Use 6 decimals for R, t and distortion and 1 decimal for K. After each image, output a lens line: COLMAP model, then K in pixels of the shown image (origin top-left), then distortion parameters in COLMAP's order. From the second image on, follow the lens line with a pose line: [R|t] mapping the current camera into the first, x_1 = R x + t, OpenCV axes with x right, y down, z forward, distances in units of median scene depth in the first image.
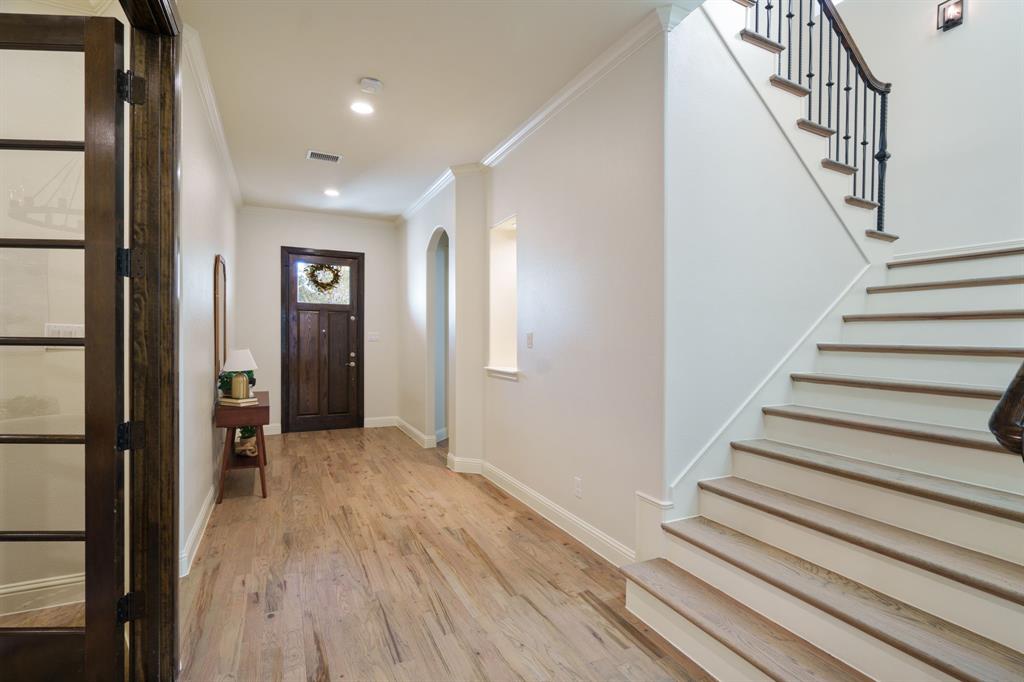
lens RADIAL K [[491.9, 0, 512.0], [0, 491.9, 341.0], [0, 0, 1]] dist [0.000247, -0.000005]
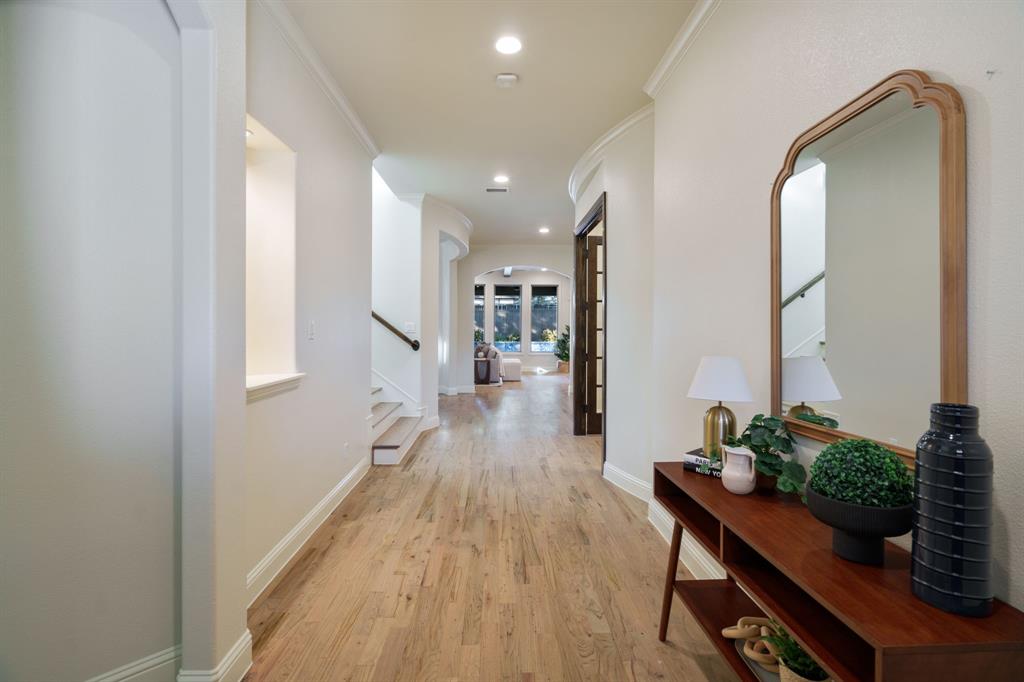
lens RADIAL K [[485.6, 0, 510.9], [0, 485.6, 327.5], [0, 0, 1]] dist [0.000833, 0.000248]
pose [[-0.917869, -0.011369, 0.396720, -0.677834], [-0.007475, 0.999908, 0.011361, -0.018691], [-0.396812, 0.007463, -0.917869, 1.869262]]
